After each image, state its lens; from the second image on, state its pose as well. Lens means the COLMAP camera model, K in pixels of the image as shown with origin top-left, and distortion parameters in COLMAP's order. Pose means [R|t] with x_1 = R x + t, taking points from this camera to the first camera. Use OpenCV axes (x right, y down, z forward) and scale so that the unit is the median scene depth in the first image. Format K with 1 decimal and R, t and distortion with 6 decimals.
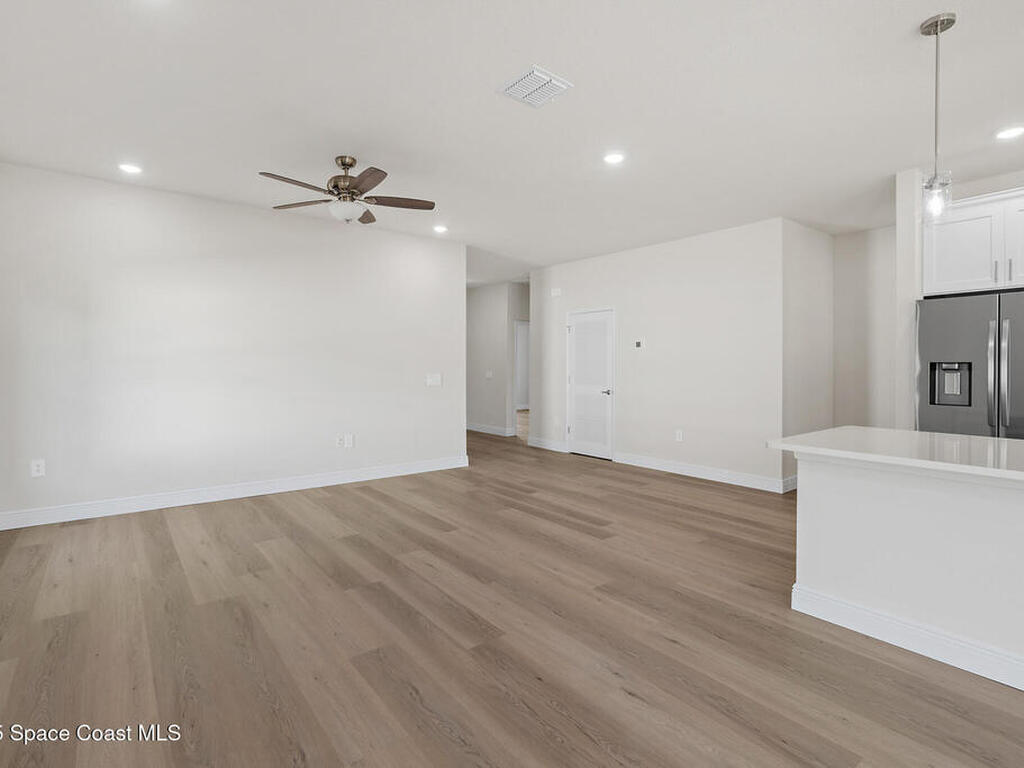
lens RADIAL K [[506.3, 0, 500.7], [0, 506.3, 373.9], [0, 0, 1]] dist [-0.000858, -0.000278]
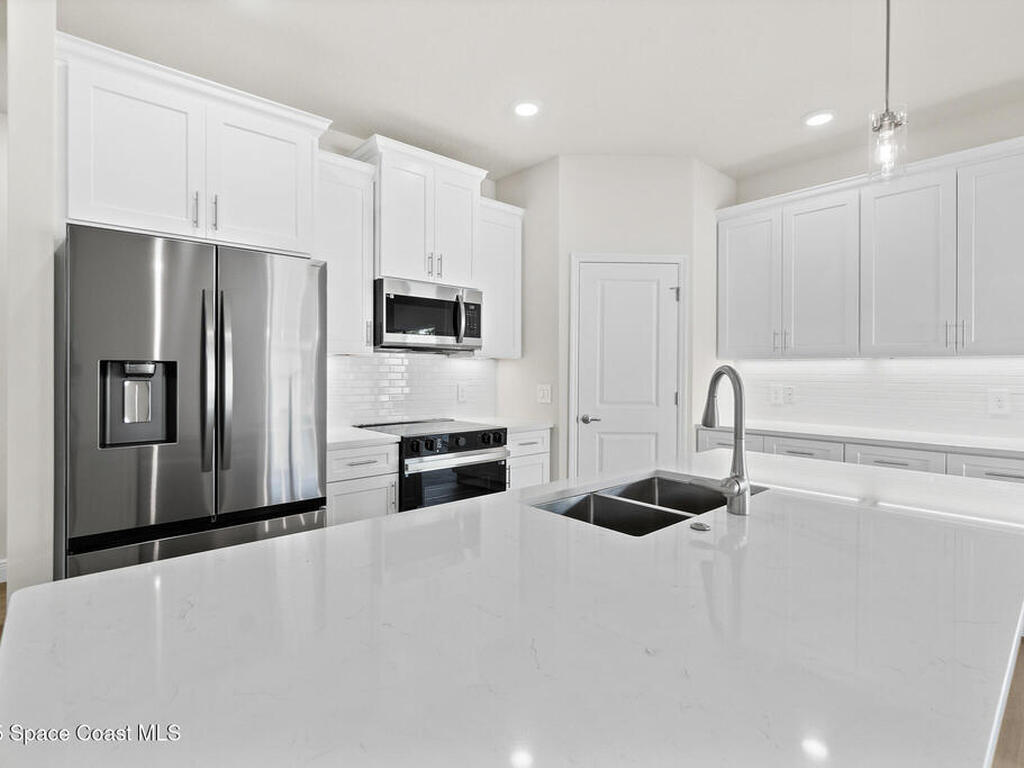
lens RADIAL K [[506.3, 0, 500.7], [0, 506.3, 373.9], [0, 0, 1]] dist [-0.000858, -0.000278]
pose [[-0.060901, -0.008704, 0.998106, 0.343591], [0.010356, 0.999903, 0.009352, -0.010332], [-0.998090, 0.010905, -0.060805, 0.634913]]
